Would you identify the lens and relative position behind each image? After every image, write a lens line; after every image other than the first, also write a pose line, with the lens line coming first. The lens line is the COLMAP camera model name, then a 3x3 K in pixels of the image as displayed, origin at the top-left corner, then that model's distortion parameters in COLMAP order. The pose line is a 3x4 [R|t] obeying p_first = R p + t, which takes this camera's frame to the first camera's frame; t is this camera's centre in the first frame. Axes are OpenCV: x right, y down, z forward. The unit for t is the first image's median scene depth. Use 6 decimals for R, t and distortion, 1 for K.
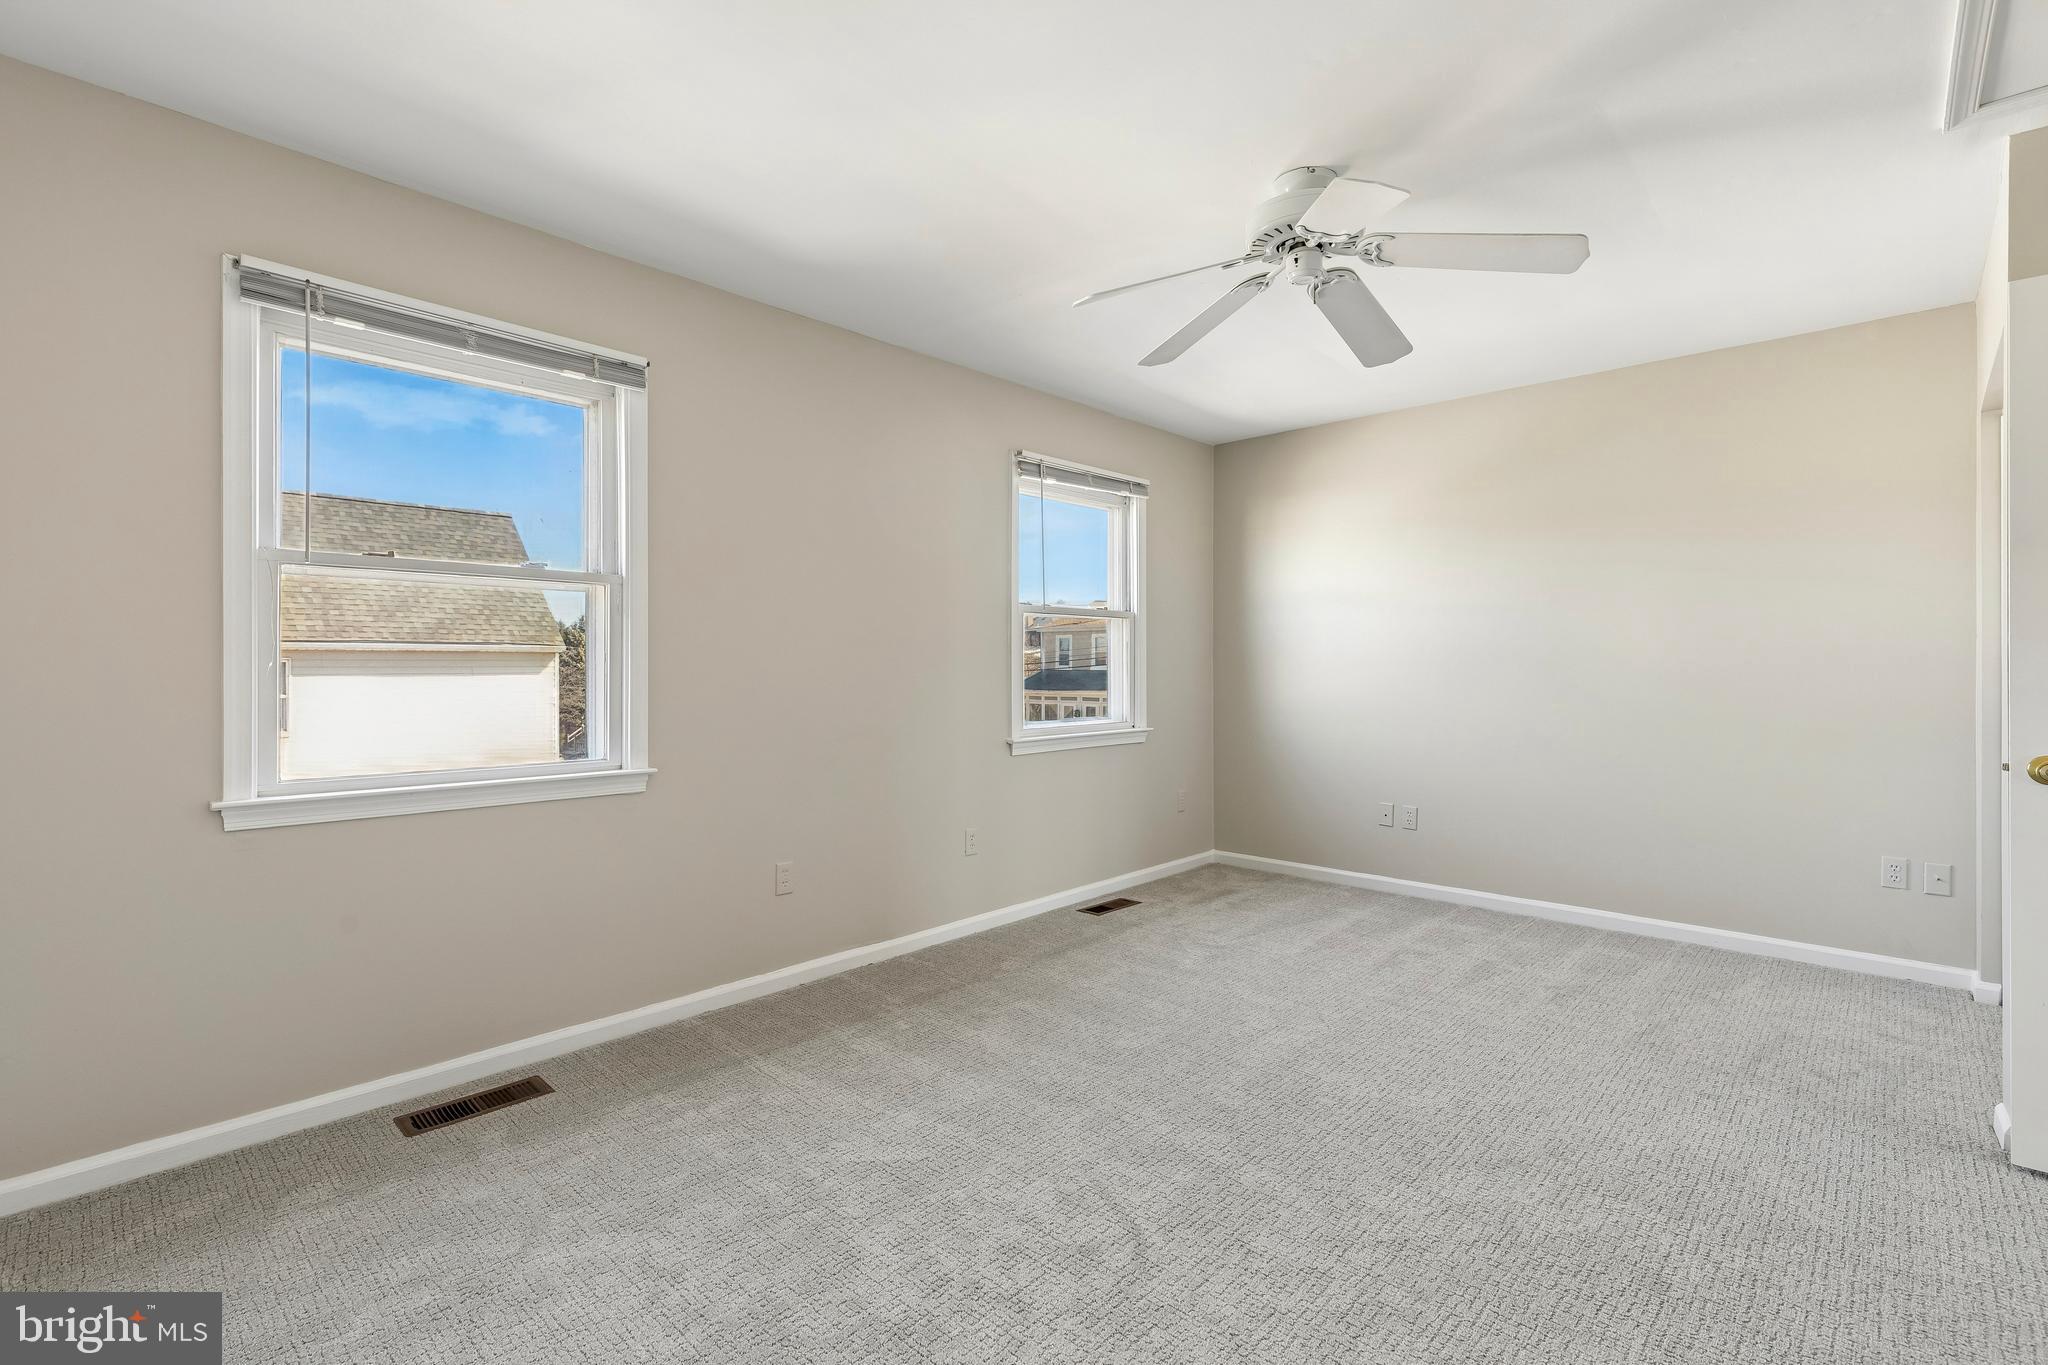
lens RADIAL K [[926.4, 0, 1021.4], [0, 926.4, 665.5], [0, 0, 1]] dist [0.005254, -0.000143]
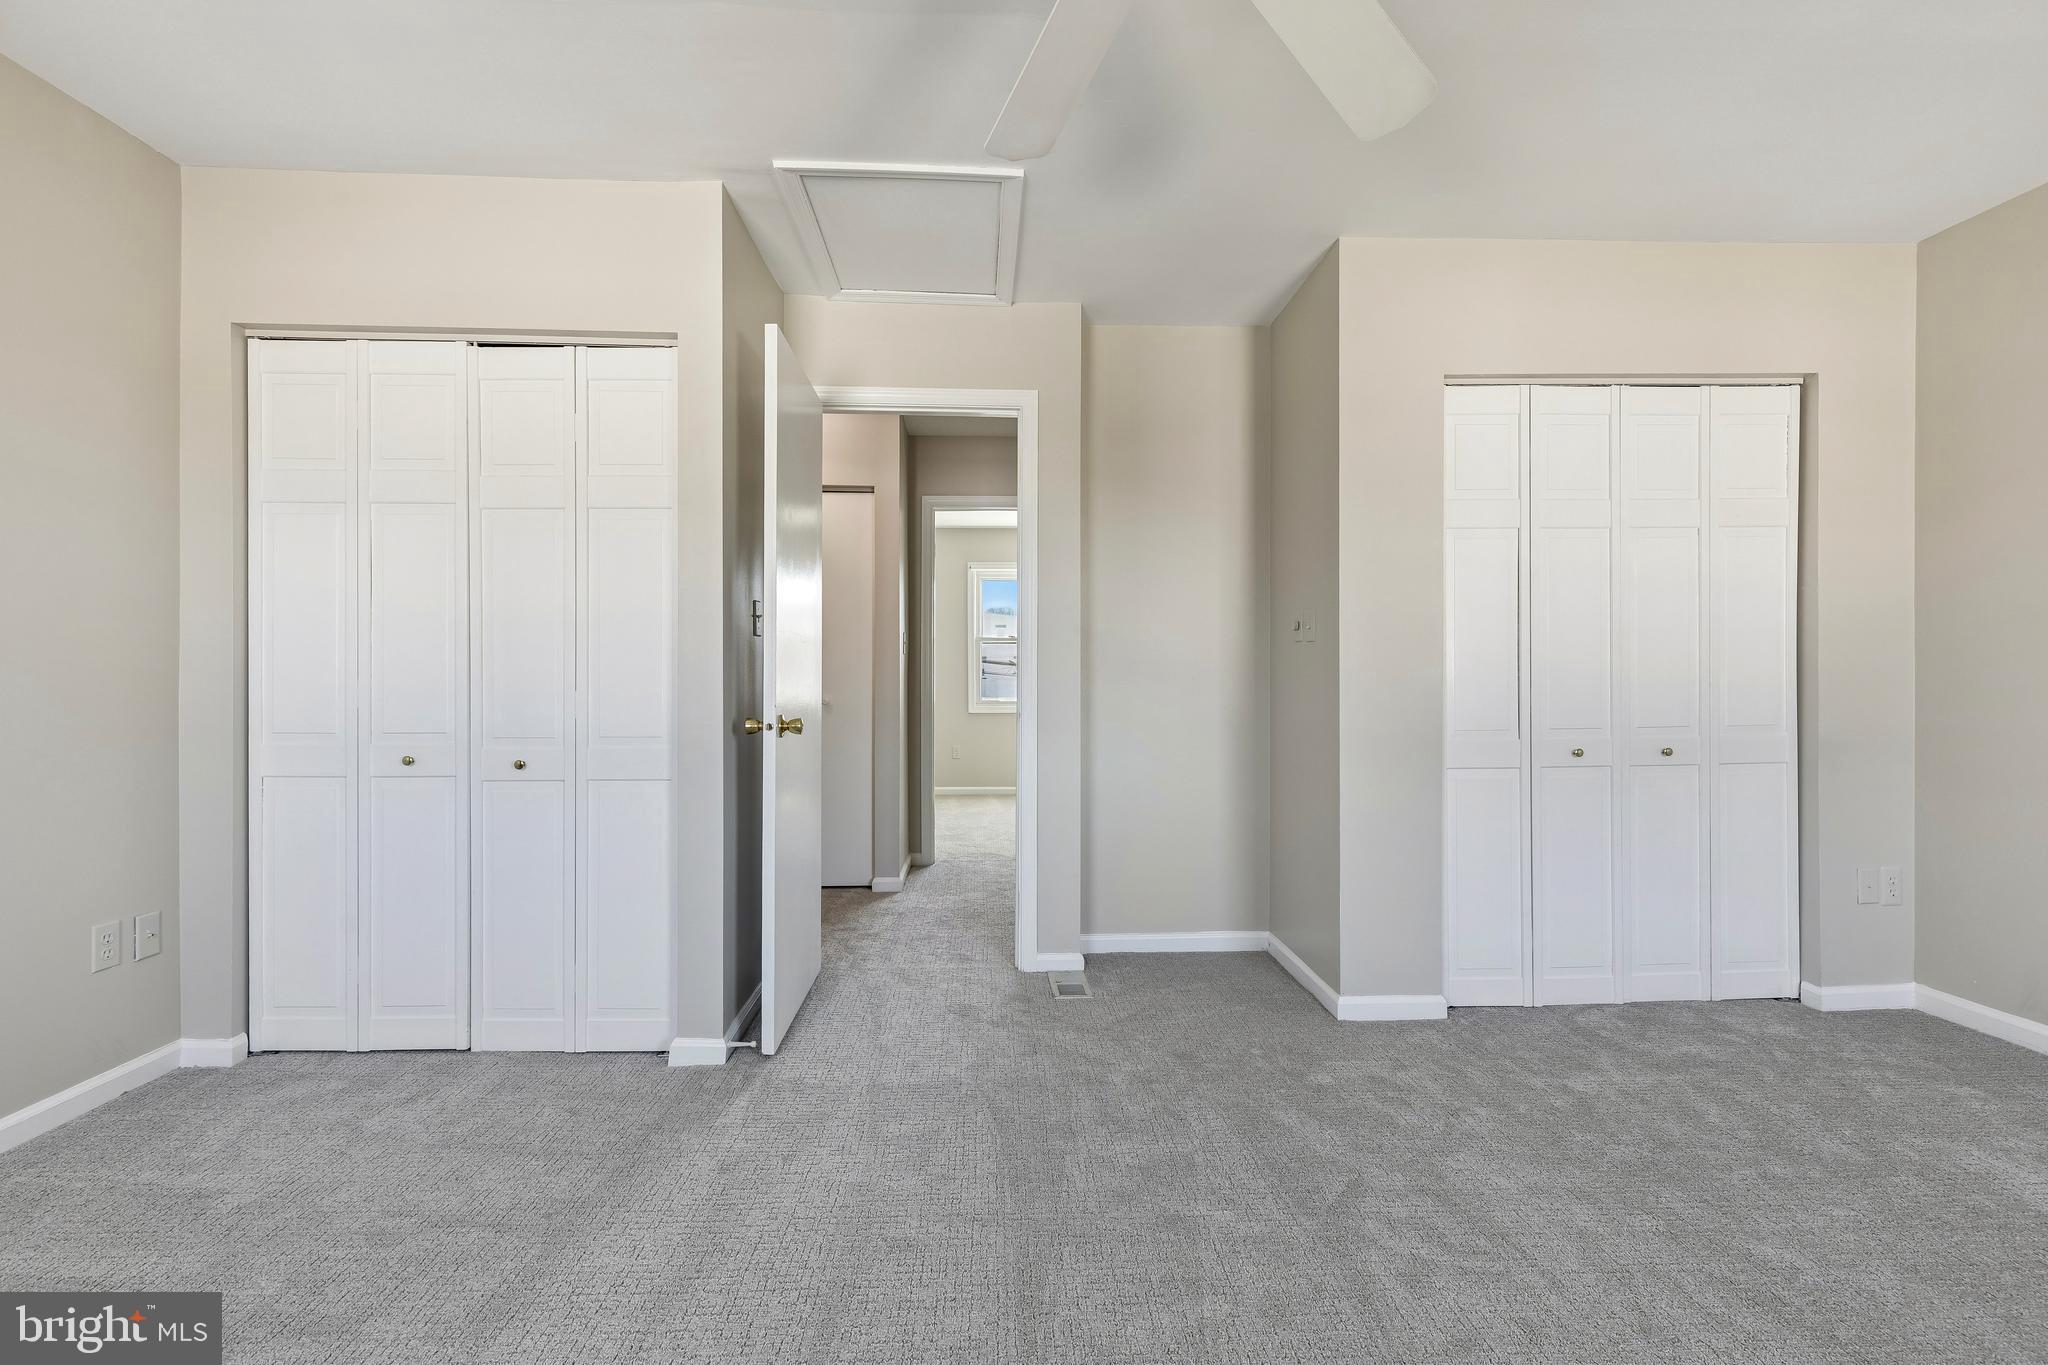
lens RADIAL K [[921.2, 0, 1020.8], [0, 921.2, 676.9], [0, 0, 1]] dist [0.004873, -0.000782]
pose [[-0.714186, -0.000166, 0.699956, -0.002892], [0.001016, 0.999999, 0.001275, 0.026677], [-0.699955, 0.001622, -0.714185, 0.984816]]
